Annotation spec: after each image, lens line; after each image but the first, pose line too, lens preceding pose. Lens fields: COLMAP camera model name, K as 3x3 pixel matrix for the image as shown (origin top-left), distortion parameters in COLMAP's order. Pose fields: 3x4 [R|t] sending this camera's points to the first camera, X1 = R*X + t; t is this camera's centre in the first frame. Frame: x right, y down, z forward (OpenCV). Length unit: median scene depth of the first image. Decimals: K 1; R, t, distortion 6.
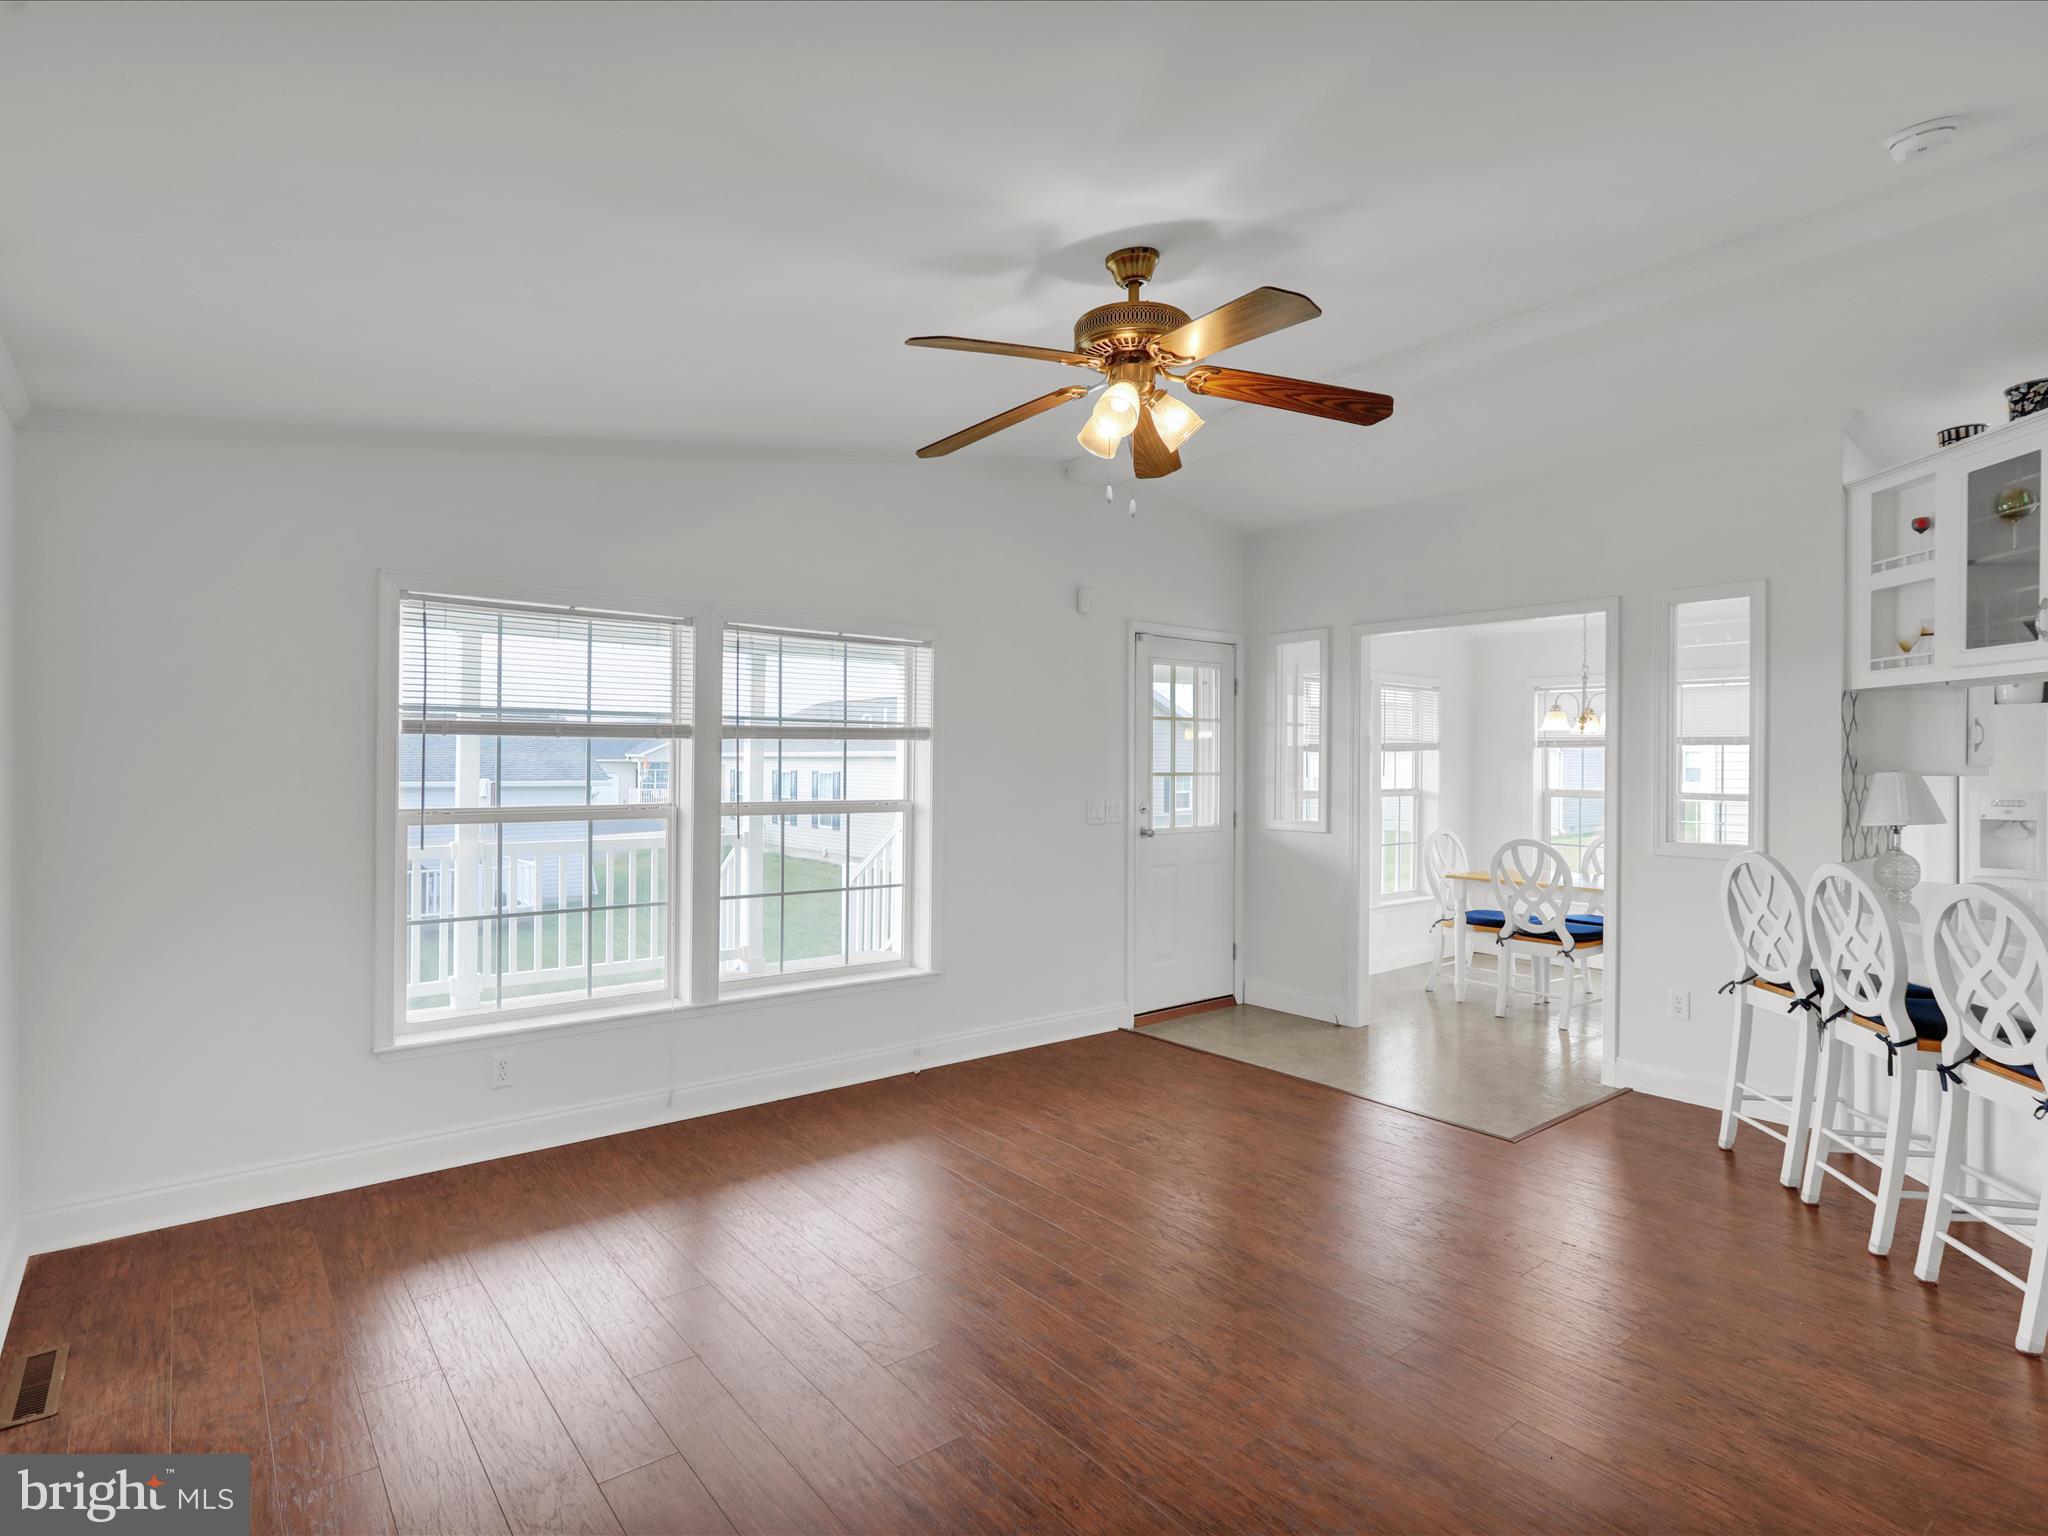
lens RADIAL K [[1086.1, 0, 1010.8], [0, 1086.1, 761.3], [0, 0, 1]] dist [-0.001966, -0.000005]
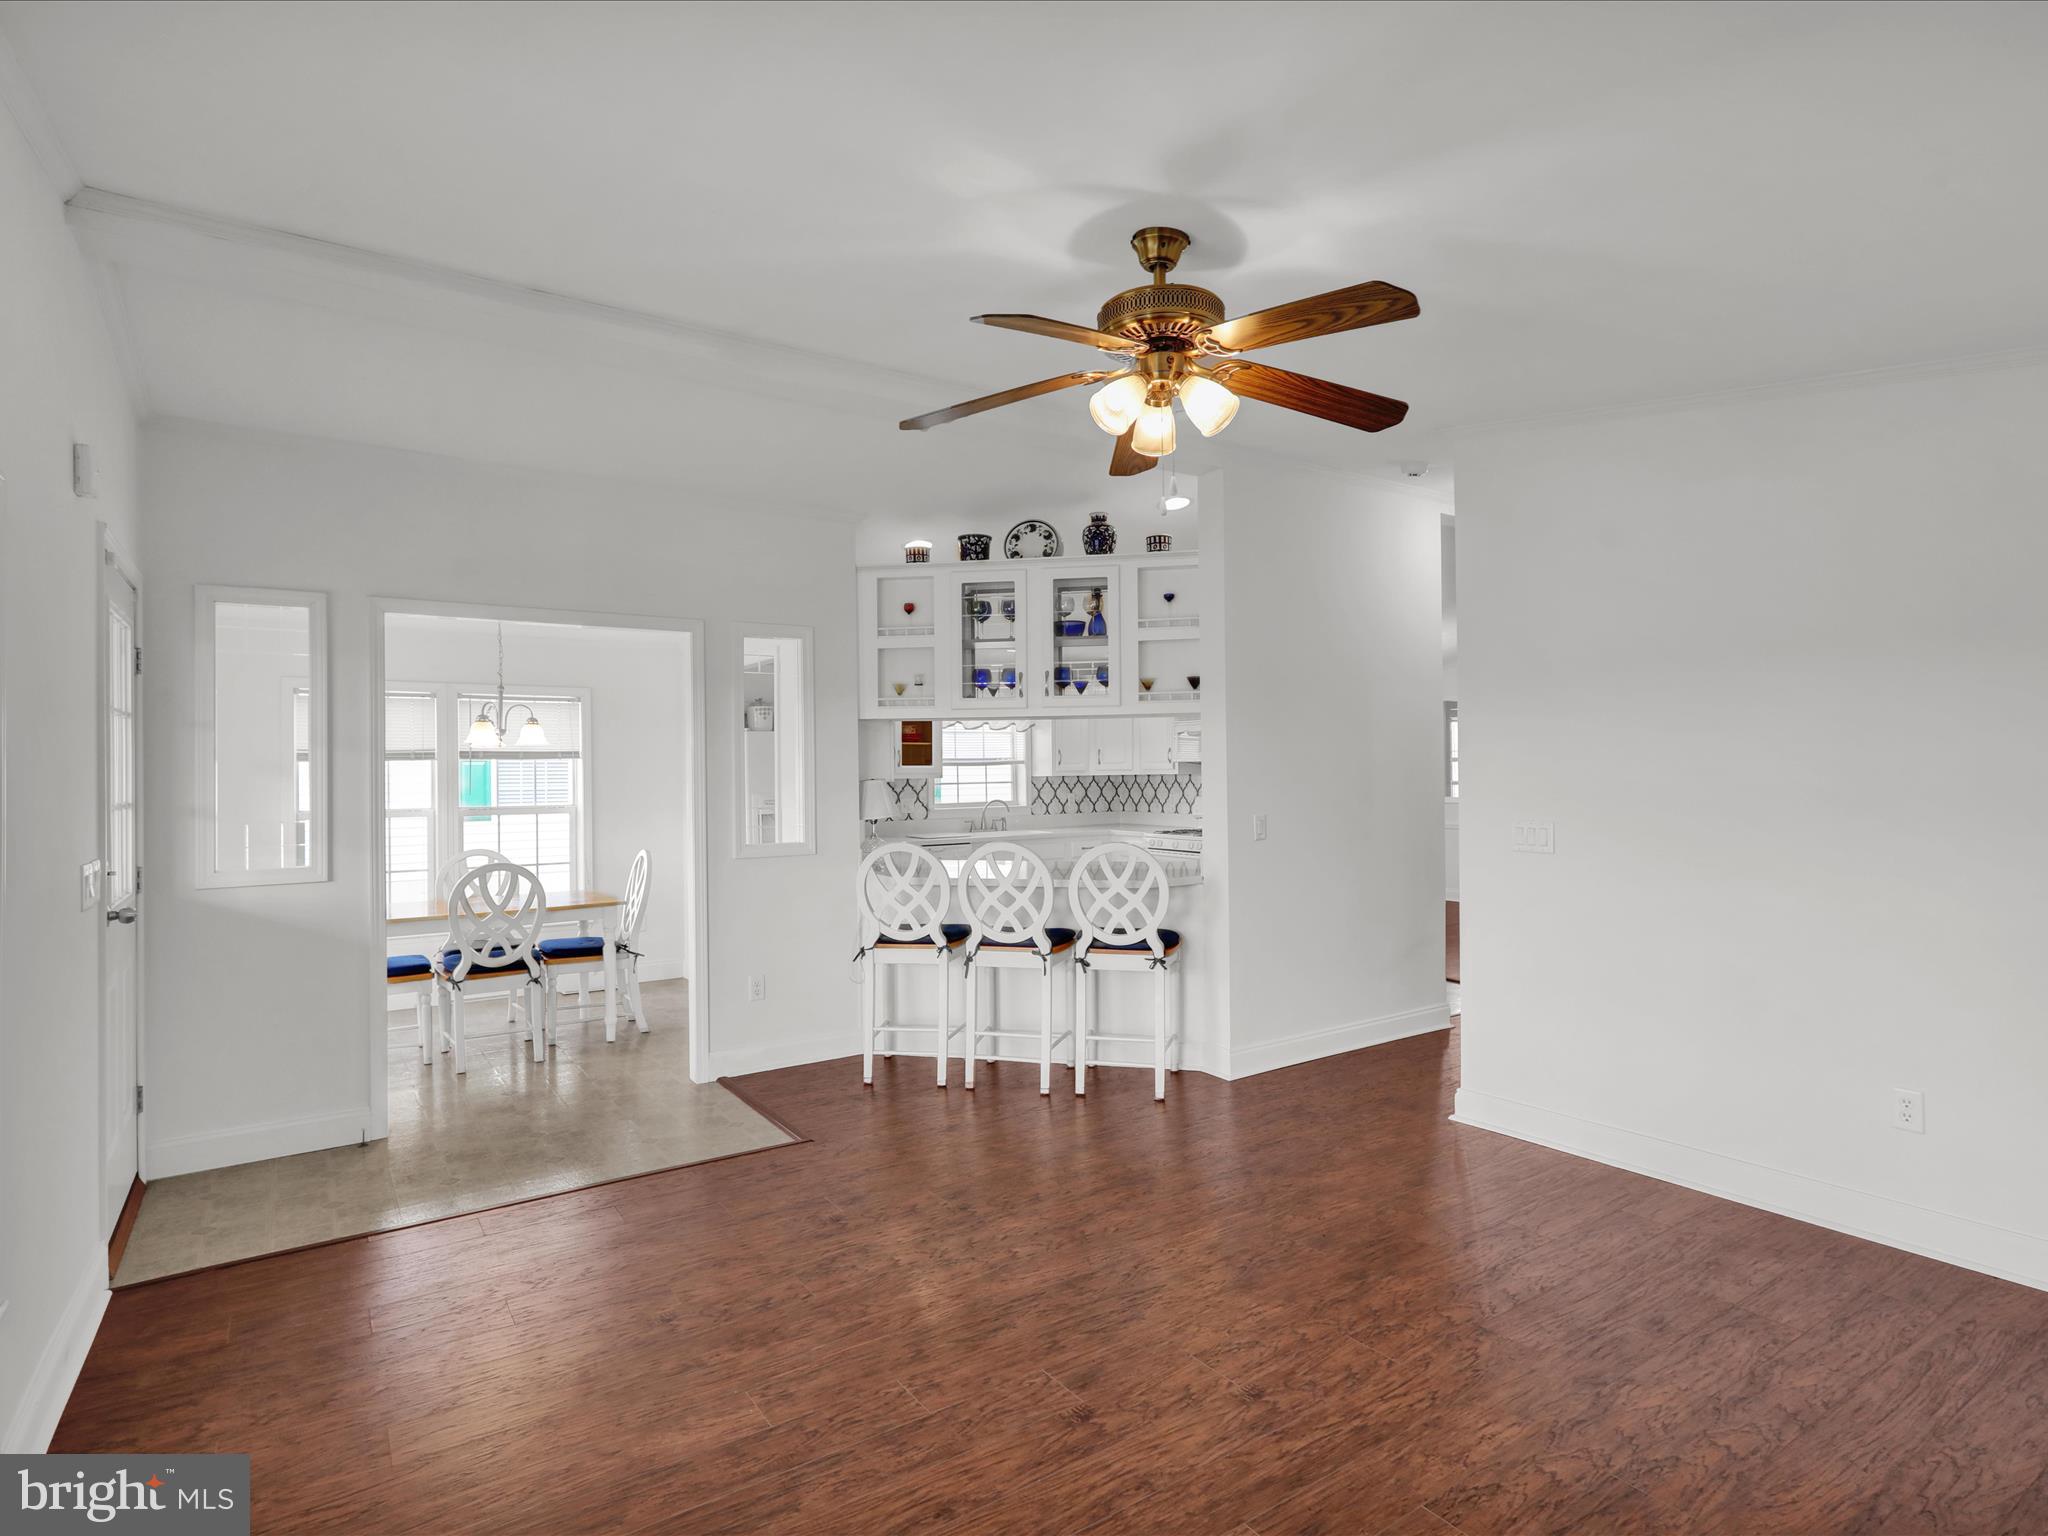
lens RADIAL K [[1086.1, 0, 1010.8], [0, 1086.1, 761.3], [0, 0, 1]] dist [-0.001966, -0.000005]
pose [[0.059679, 0.004689, 0.998207, -0.569851], [0.011268, 0.999922, -0.005370, -0.005052], [-0.998154, 0.011568, 0.059621, 0.742772]]
